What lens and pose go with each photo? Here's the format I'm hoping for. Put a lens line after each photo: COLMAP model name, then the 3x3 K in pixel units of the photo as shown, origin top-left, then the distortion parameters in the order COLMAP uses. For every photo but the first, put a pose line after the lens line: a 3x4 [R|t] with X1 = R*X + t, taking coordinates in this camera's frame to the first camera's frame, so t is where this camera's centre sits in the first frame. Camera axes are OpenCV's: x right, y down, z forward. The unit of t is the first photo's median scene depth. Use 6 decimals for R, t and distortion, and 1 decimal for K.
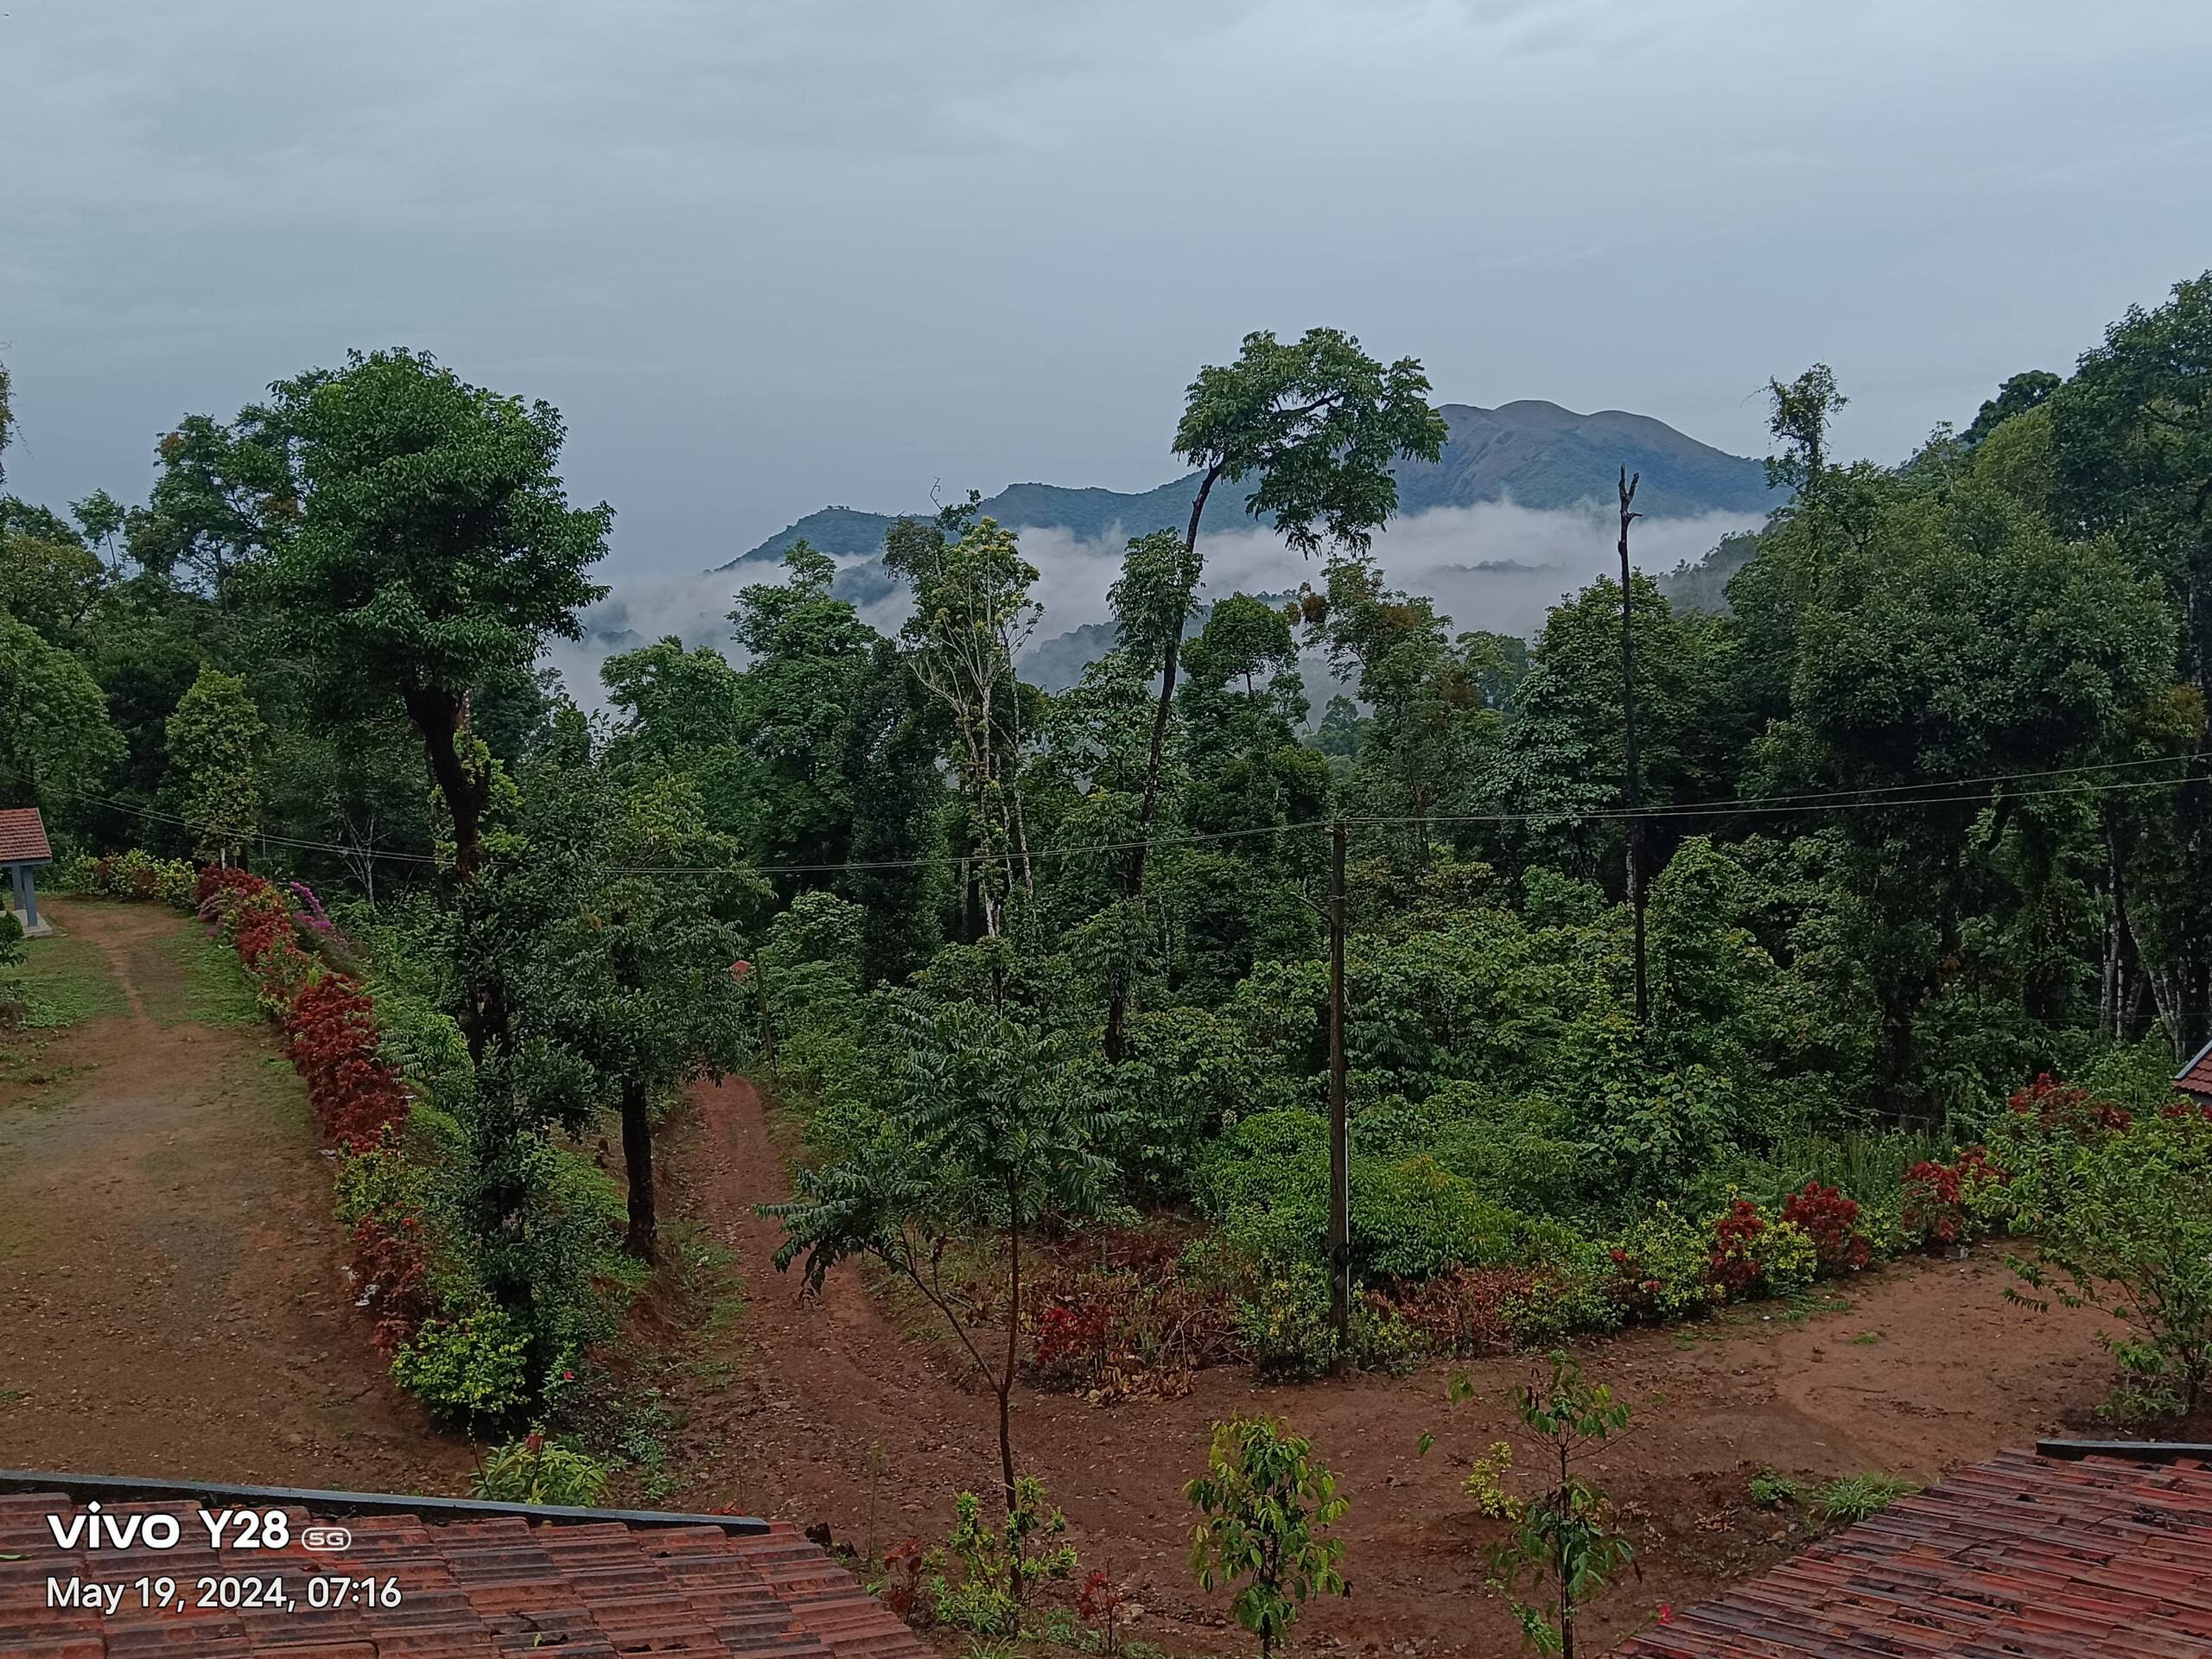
lens RADIAL K [[2077.7, 0, 1105.3], [0, 2077.7, 861.9], [0, 0, 1]] dist [0.133348, -0.346136]
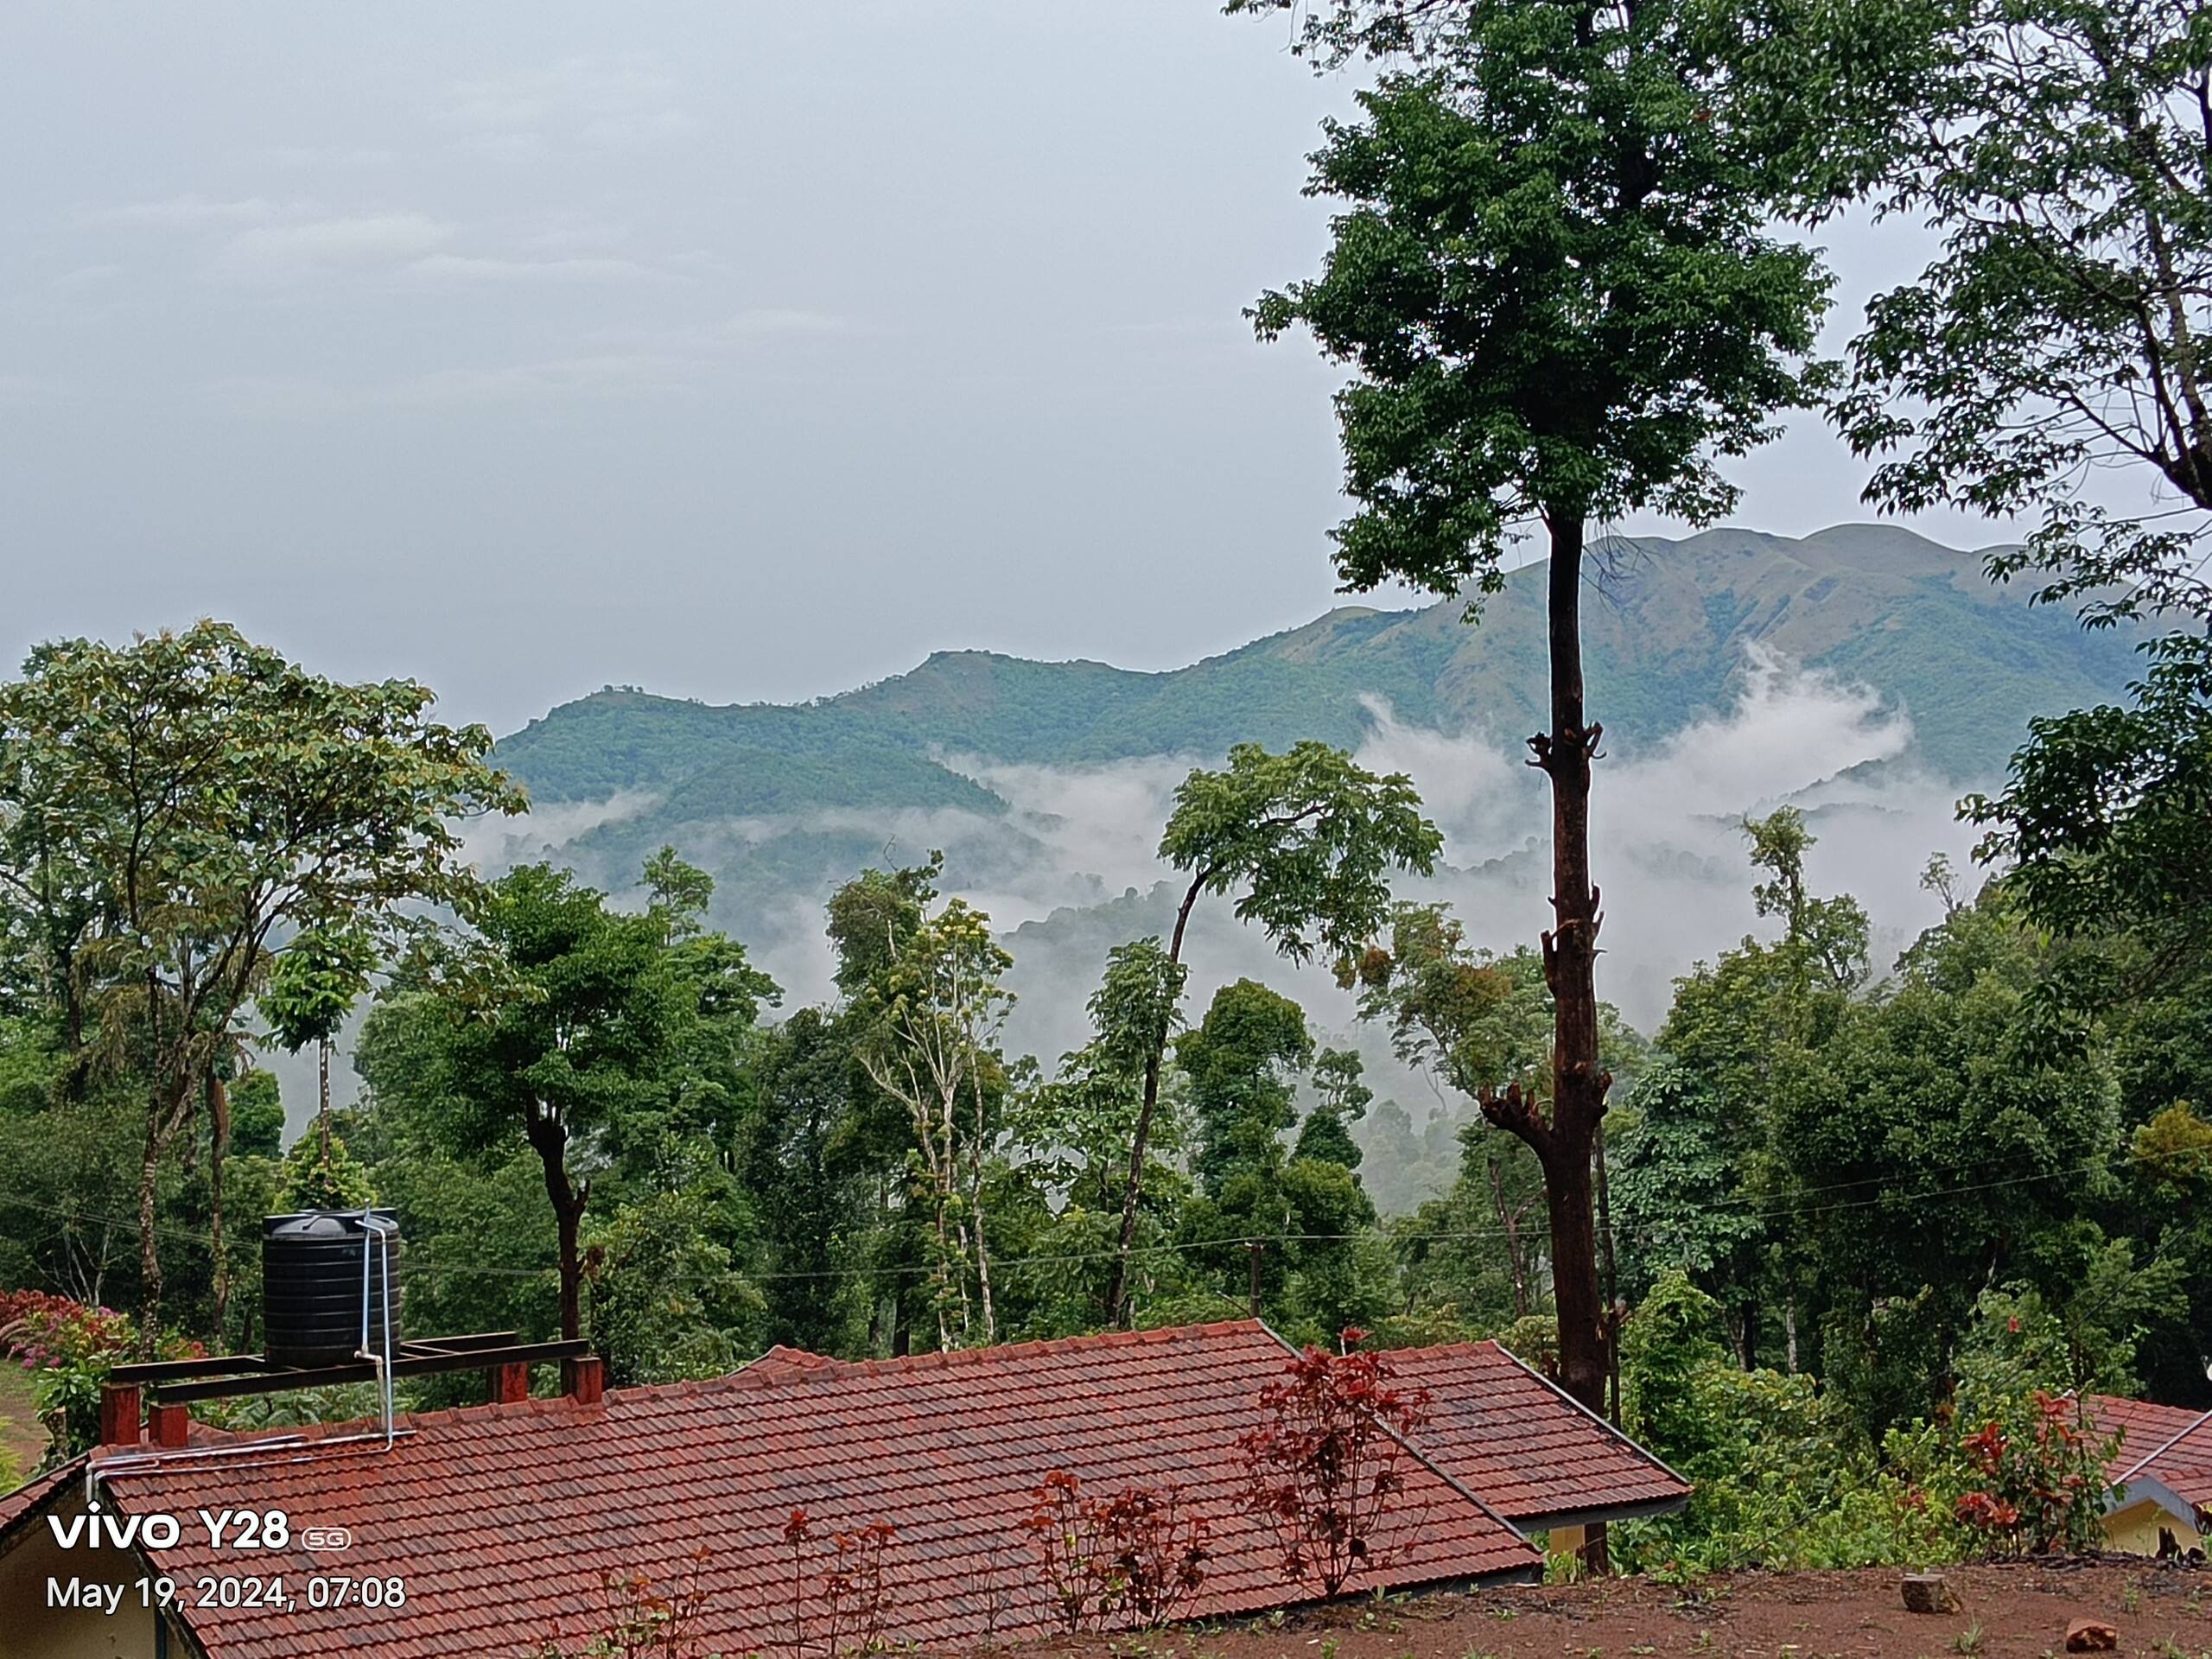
lens RADIAL K [[3784.2, 0, 1108.5], [0, 3784.2, 791.2], [0, 0, 1]] dist [0.222511, -0.843609]
pose [[0.999819, 0.018942, 0.001984, 0.004950], [-0.018462, 0.989503, -0.143329, 0.022601], [-0.004678, 0.143266, 0.989673, -0.679595]]
